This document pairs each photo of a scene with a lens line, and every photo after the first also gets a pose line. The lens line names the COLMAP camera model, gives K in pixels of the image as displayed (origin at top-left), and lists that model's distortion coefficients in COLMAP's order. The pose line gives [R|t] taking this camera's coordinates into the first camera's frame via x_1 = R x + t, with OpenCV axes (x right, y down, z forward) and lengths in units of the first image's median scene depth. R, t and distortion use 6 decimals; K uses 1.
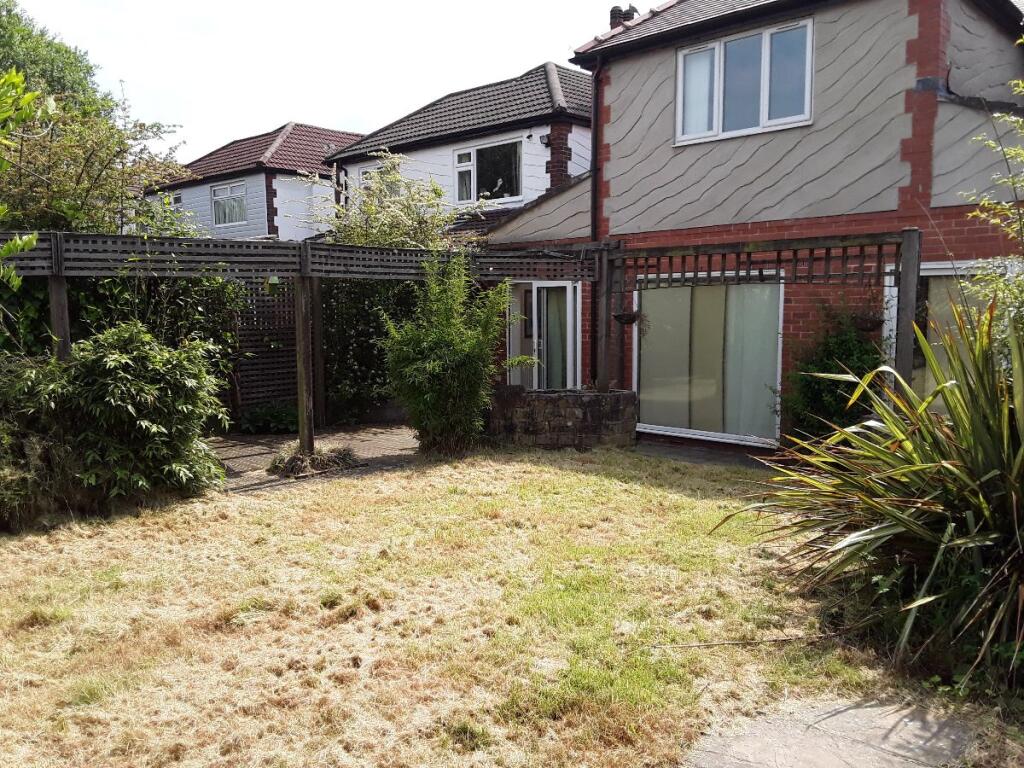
lens RADIAL K [[816.5, 0, 512.0], [0, 816.5, 384.0], [0, 0, 1]] dist [0.156998, -0.269126]
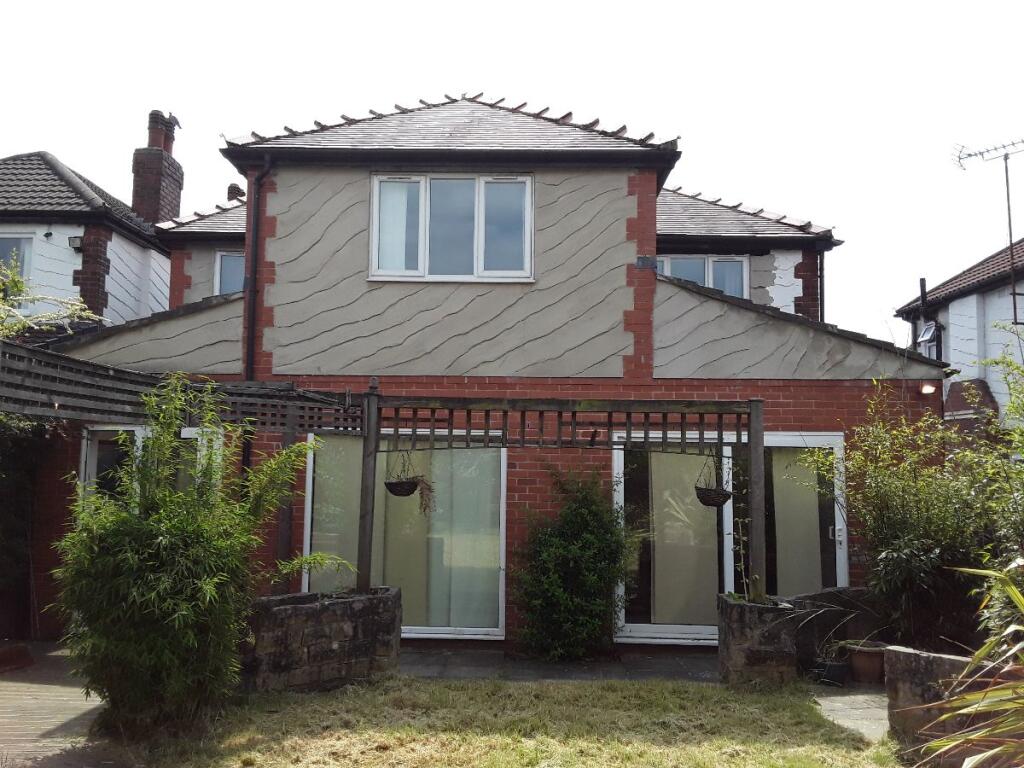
lens RADIAL K [[816.5, 0, 512.0], [0, 816.5, 384.0], [0, 0, 1]] dist [0.156998, -0.269126]
pose [[0.742658, 0.078154, 0.665095, -0.274455], [0.047556, 0.984504, -0.168789, -0.038445], [-0.667981, 0.156982, 0.727433, 0.349507]]
